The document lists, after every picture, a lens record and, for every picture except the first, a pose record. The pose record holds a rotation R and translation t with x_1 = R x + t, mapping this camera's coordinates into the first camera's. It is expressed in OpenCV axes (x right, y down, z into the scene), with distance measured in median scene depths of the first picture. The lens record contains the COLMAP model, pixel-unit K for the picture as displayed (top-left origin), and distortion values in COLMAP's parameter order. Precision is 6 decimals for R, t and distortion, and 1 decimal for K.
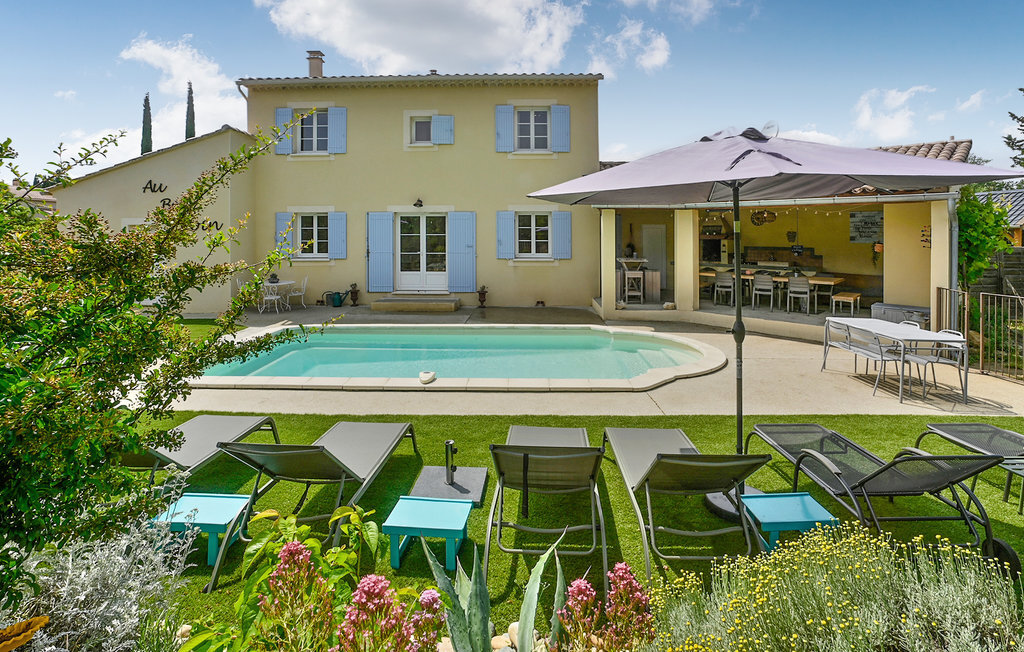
lens RADIAL K [[436.7, 0, 511.2], [0, 436.7, 247.0], [0, 0, 1]] dist [-0.017007, -0.000032]
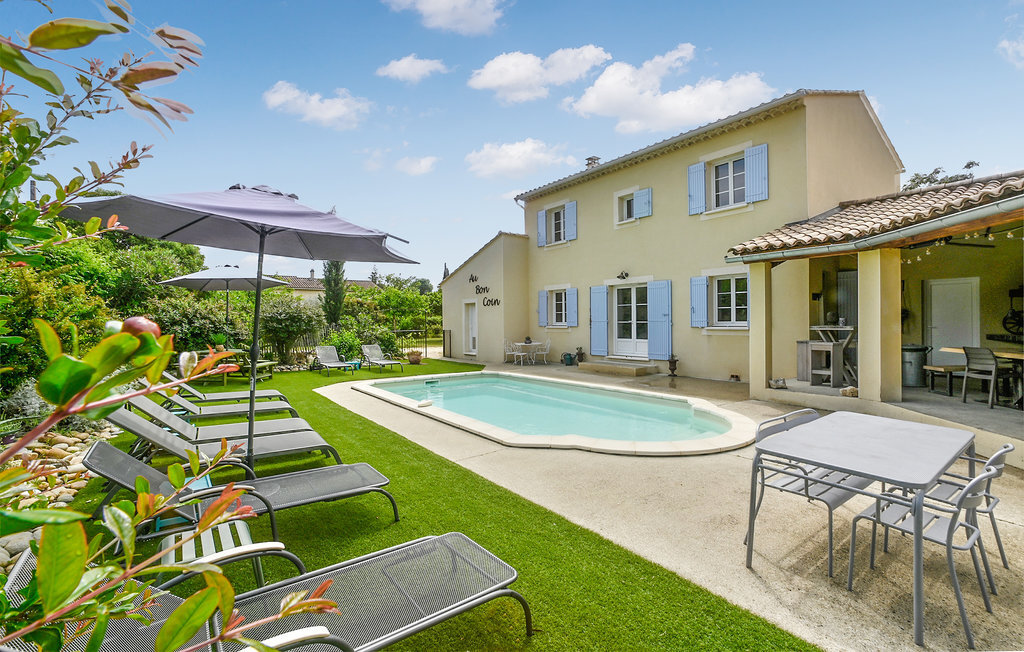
lens RADIAL K [[436.4, 0, 528.0], [0, 436.4, 320.7], [0, 0, 1]] dist [0.008687, 0.000429]
pose [[0.671403, -0.004037, -0.741082, 0.433835], [0.004314, 0.999990, -0.001539, 0.012753], [0.741080, -0.002164, 0.671413, 0.091377]]
